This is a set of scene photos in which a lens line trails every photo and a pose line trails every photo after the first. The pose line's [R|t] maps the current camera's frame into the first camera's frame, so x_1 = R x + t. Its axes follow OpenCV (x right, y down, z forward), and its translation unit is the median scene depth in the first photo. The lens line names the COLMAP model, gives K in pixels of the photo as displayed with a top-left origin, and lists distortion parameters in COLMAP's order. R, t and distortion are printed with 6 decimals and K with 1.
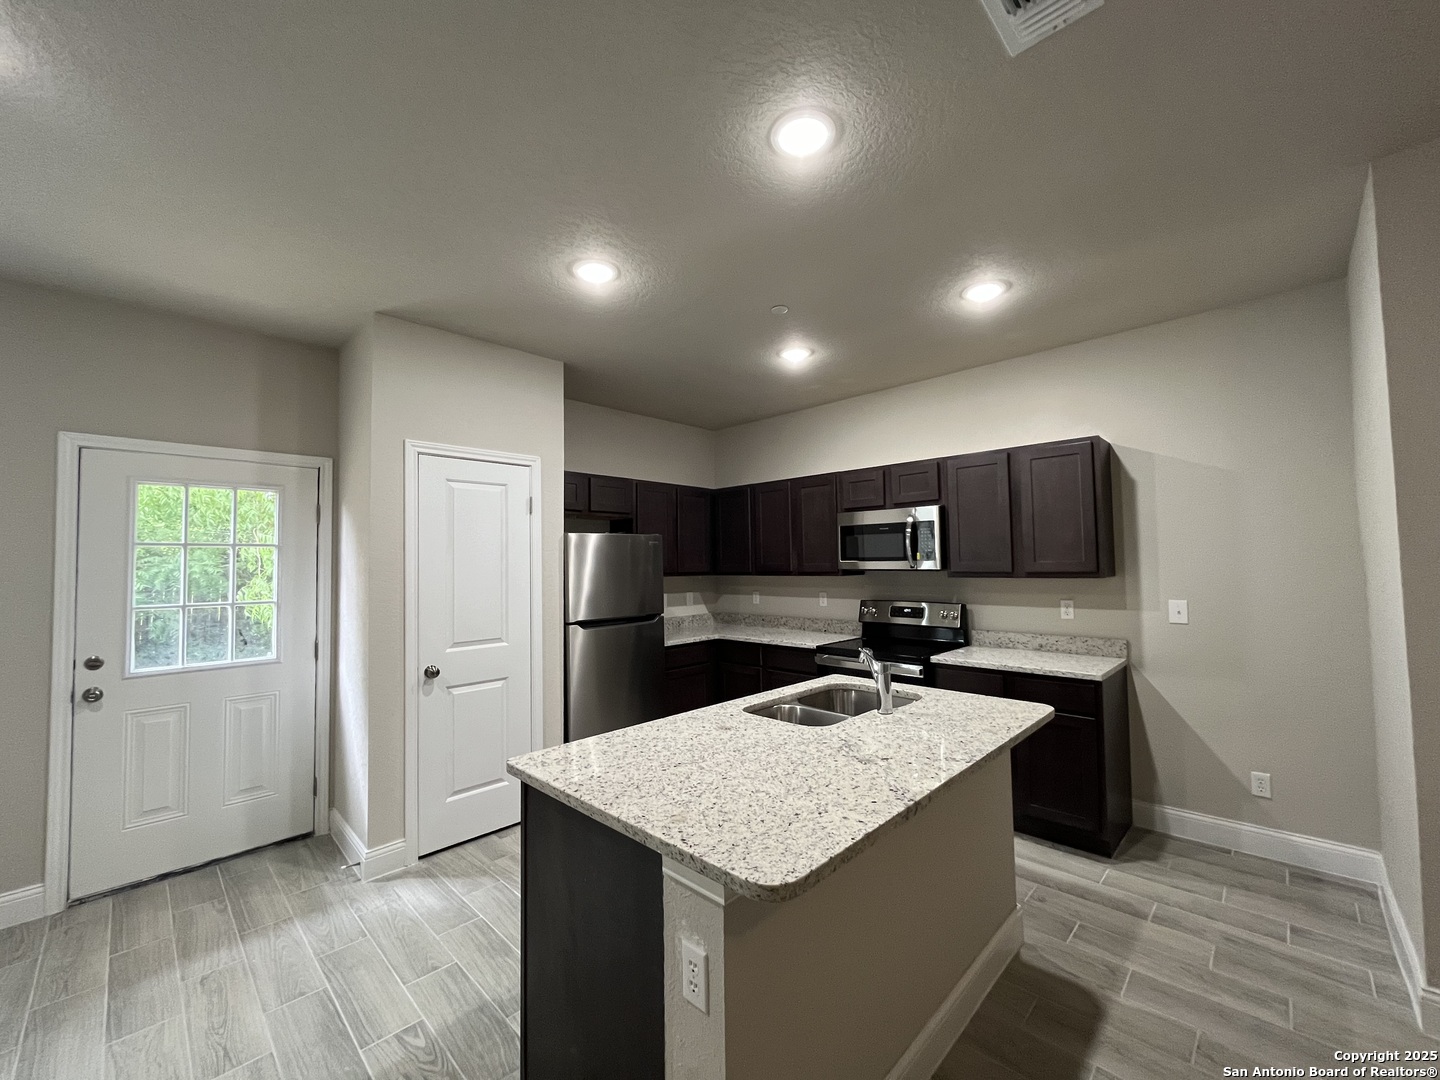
lens RADIAL K [[579.2, 0, 720.0], [0, 579.2, 540.0], [0, 0, 1]] dist [-0.001743, -0.000332]
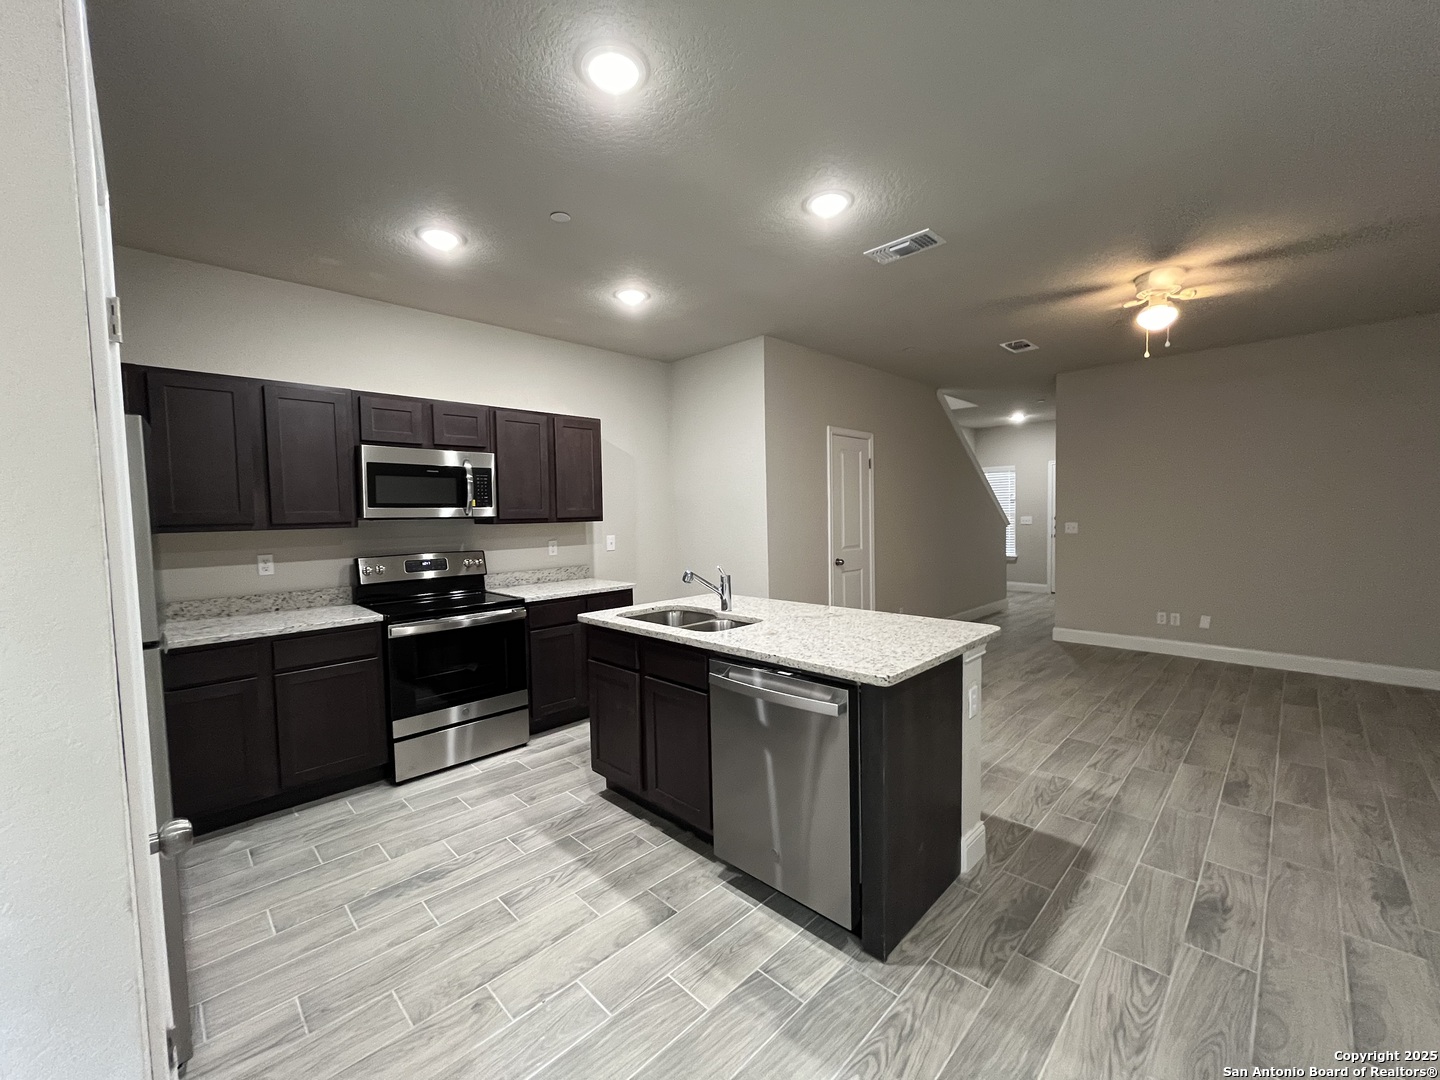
lens RADIAL K [[576.9, 0, 720.0], [0, 576.9, 540.0], [0, 0, 1]] dist [-0.000615, -0.000214]
pose [[0.012281, -0.032395, 0.999400, -0.776689], [-0.021823, 0.999228, 0.032657, 0.061299], [-0.999686, -0.022211, 0.011564, 0.718302]]
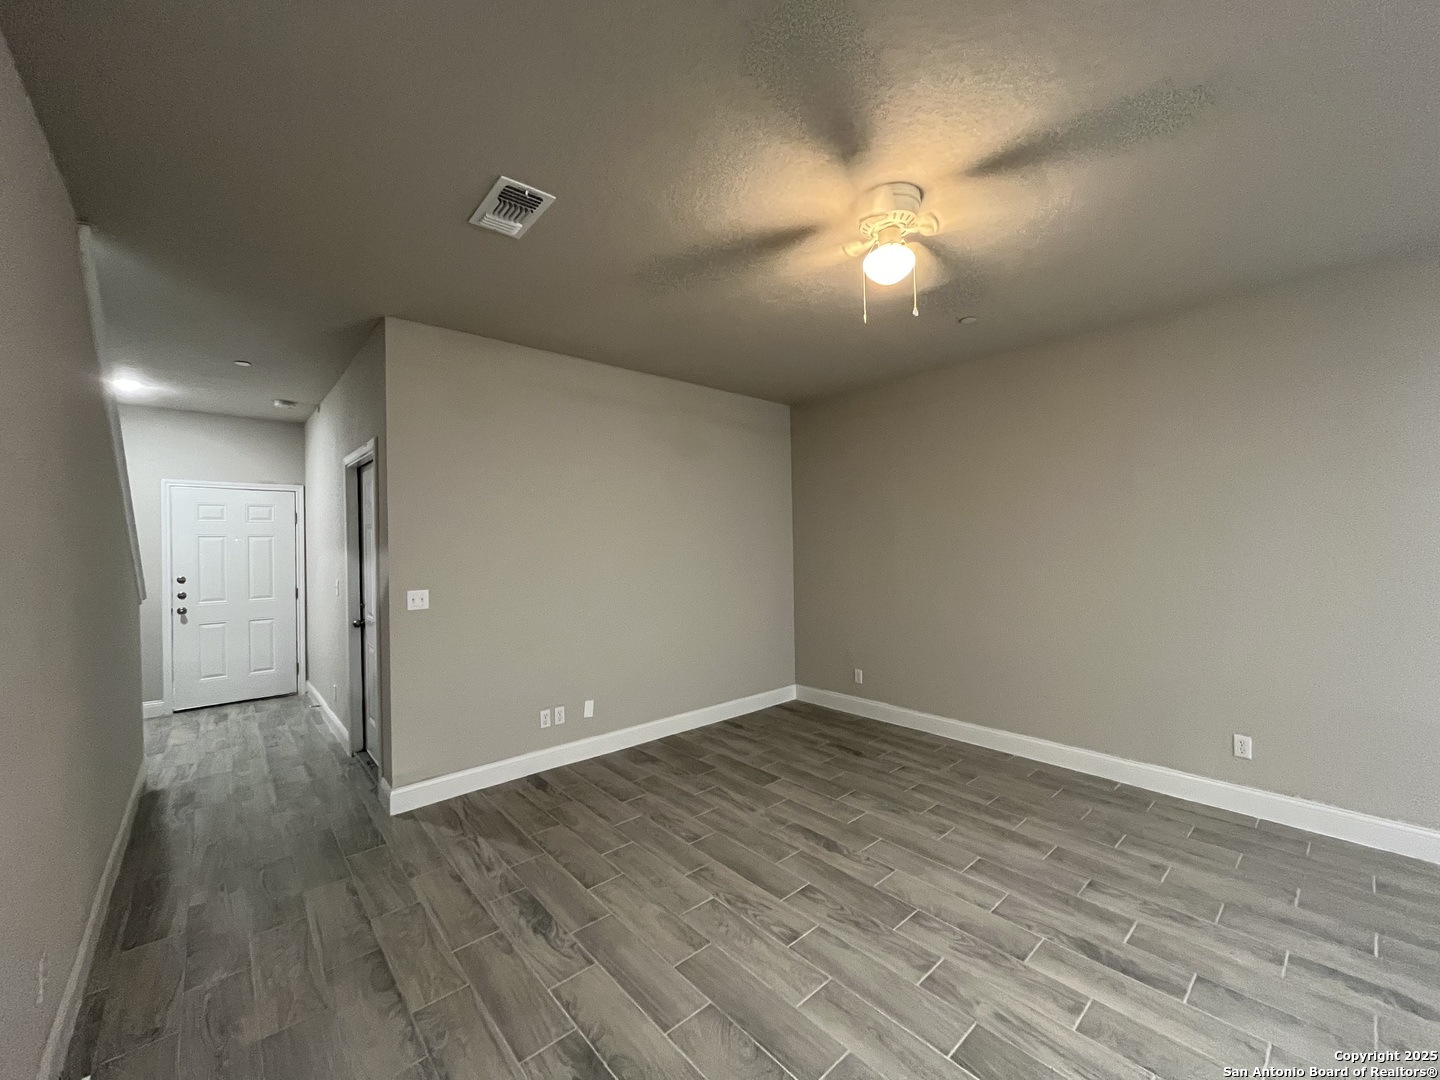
lens RADIAL K [[579.2, 0, 720.0], [0, 579.2, 540.0], [0, 0, 1]] dist [-0.001743, -0.000332]
pose [[-0.997013, 0.030931, 0.070771, 0.565302], [0.027964, 0.998703, -0.042543, 0.008324], [-0.071996, -0.040437, -0.996585, 0.598976]]
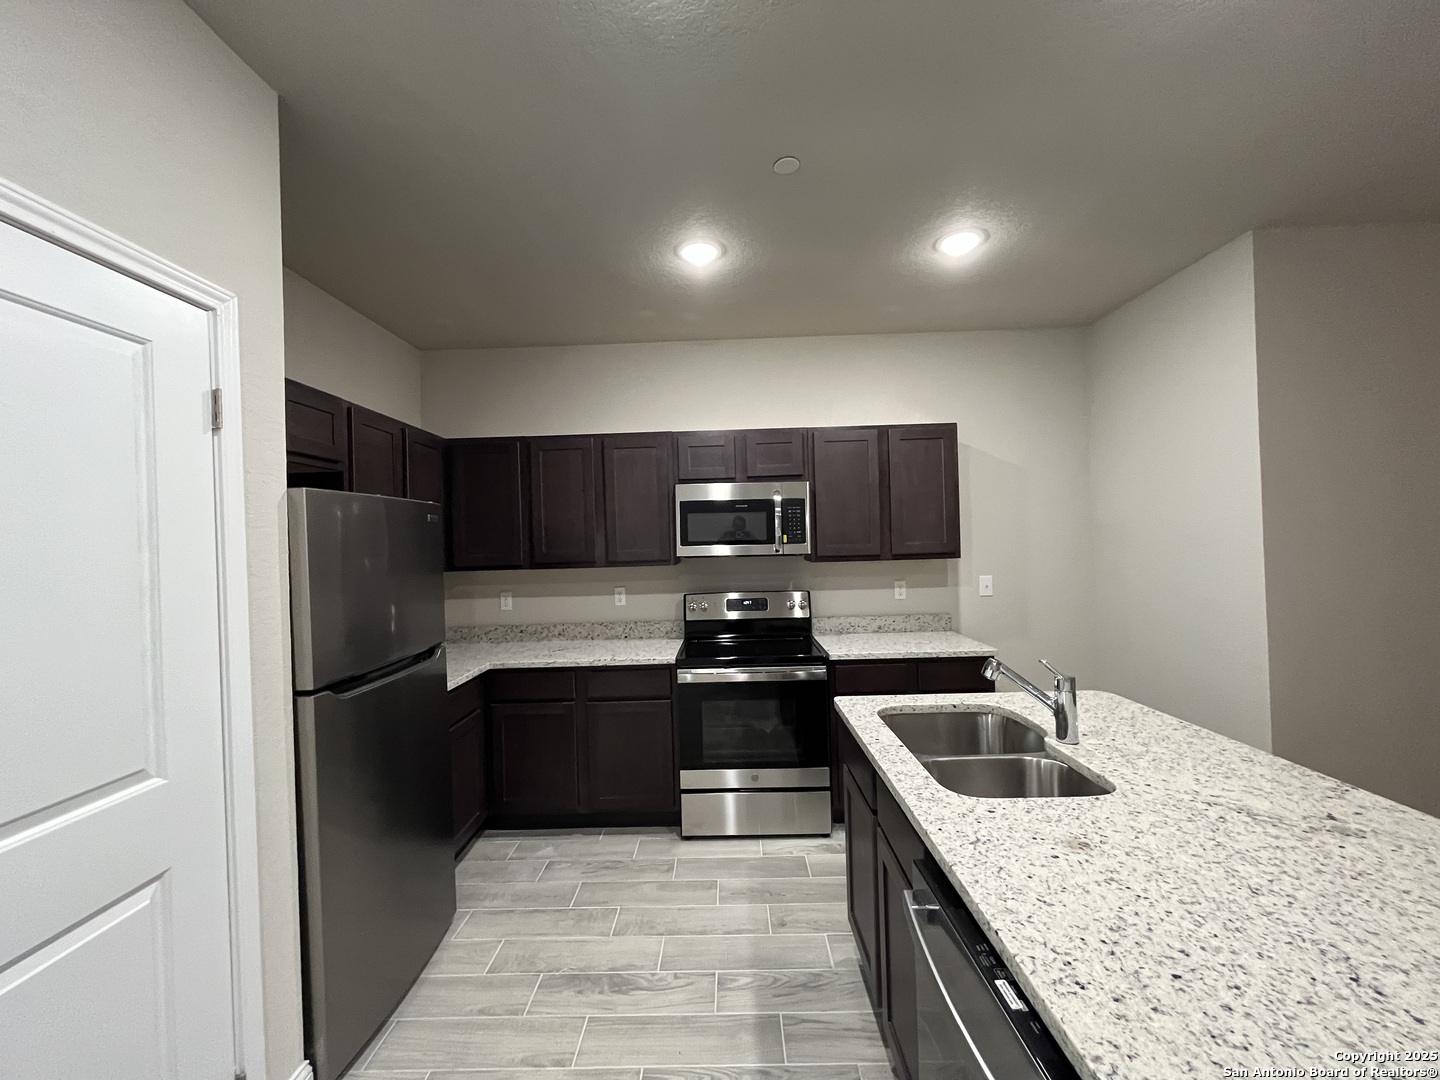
lens RADIAL K [[579.2, 0, 720.0], [0, 579.2, 540.0], [0, 0, 1]] dist [-0.001743, -0.000332]
pose [[0.726053, -0.003914, 0.687628, -0.400888], [-0.010318, 0.999809, 0.016585, 0.020251], [-0.687562, -0.019137, 0.725874, 0.550165]]
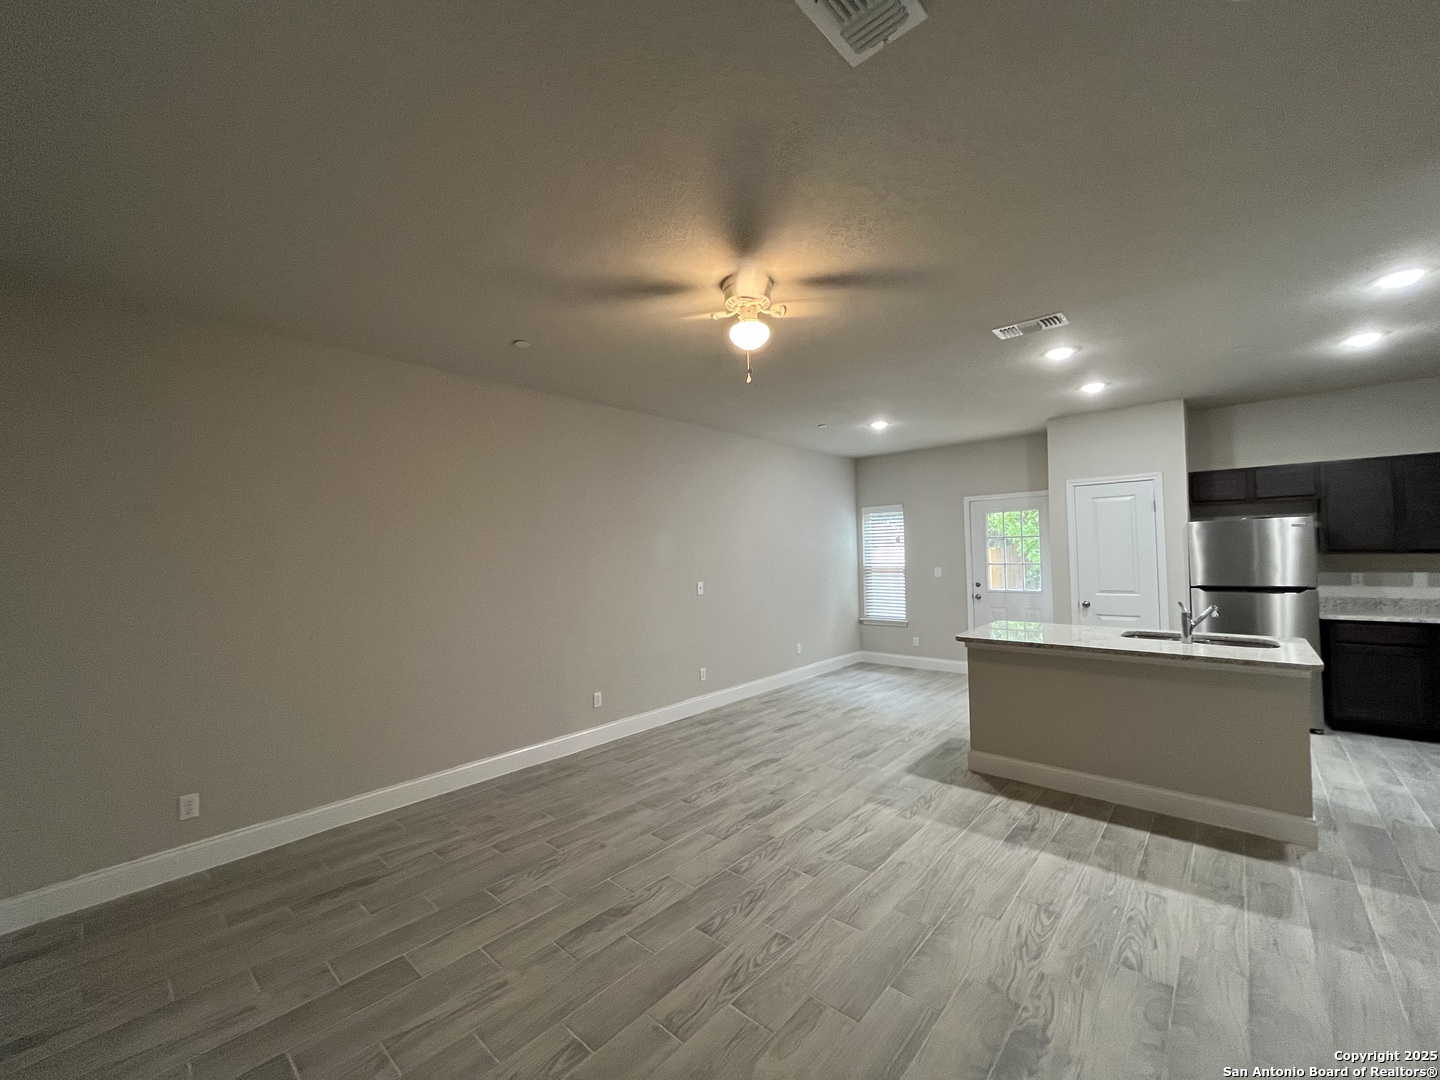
lens RADIAL K [[579.2, 0, 720.0], [0, 579.2, 540.0], [0, 0, 1]] dist [-0.001743, -0.000332]
pose [[0.047508, -0.008551, -0.998834, 1.292801], [0.063277, 0.997981, -0.005535, -0.039358], [0.996865, -0.062940, 0.047953, -0.236598]]
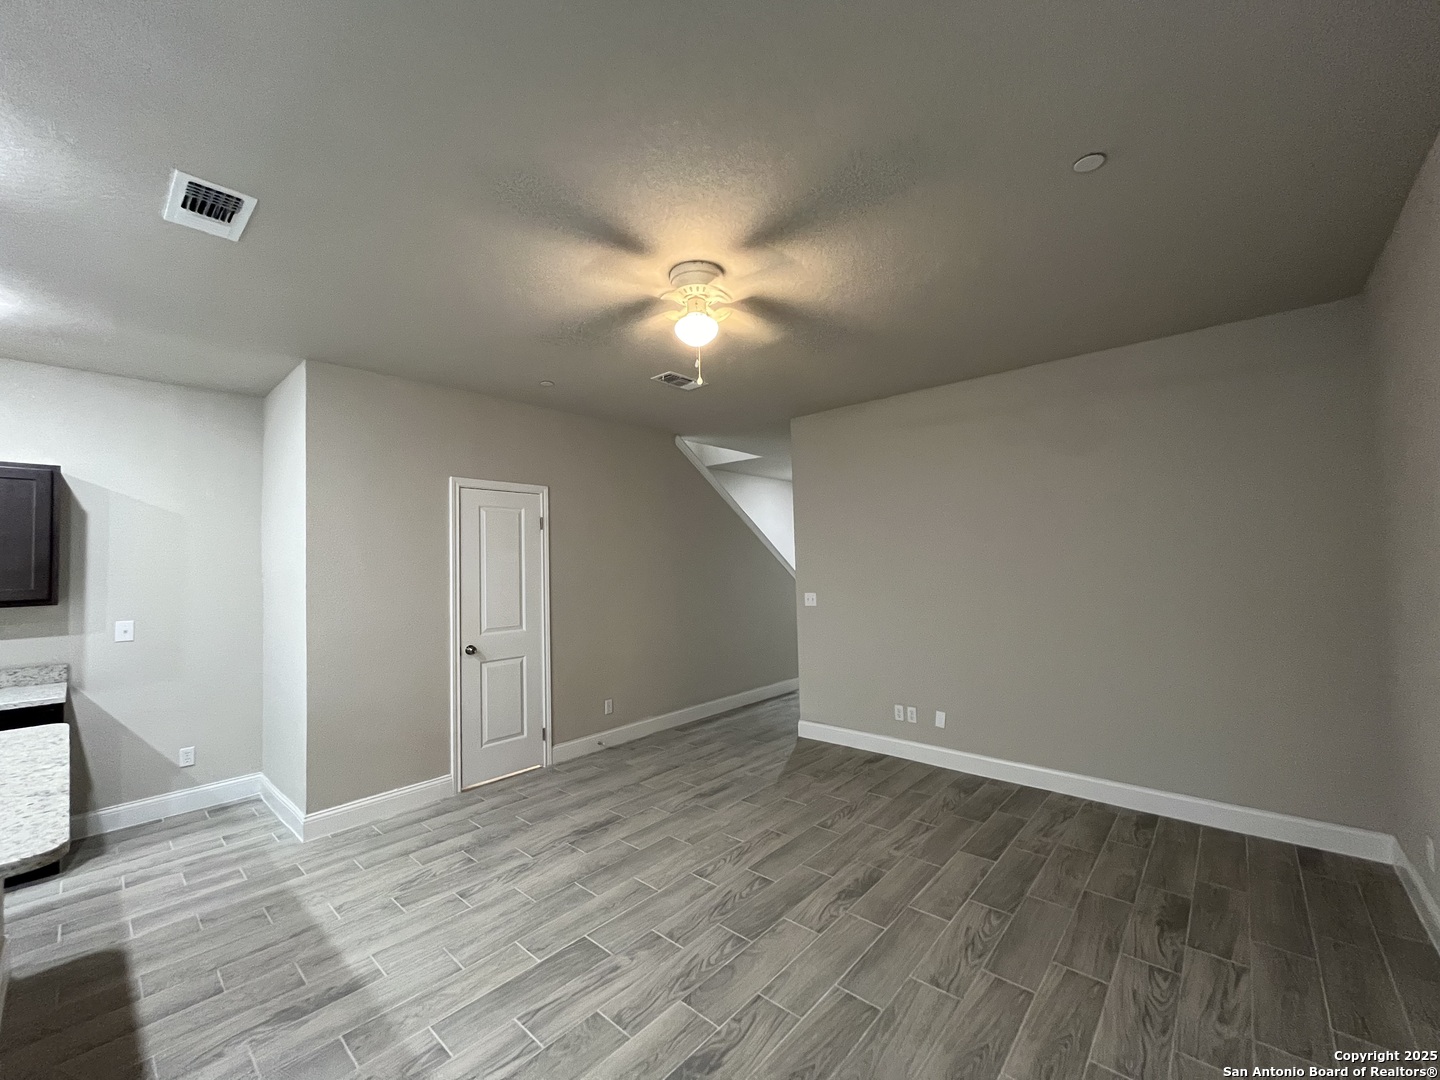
lens RADIAL K [[579.1, 0, 718.6], [0, 579.1, 535.9], [0, 0, 1]] dist [-0.000694, -0.000265]
pose [[-0.043397, 0.065538, 0.996906, -0.430636], [-0.016530, 0.997662, -0.066307, -0.008049], [-0.998921, -0.019356, -0.042212, -0.128764]]
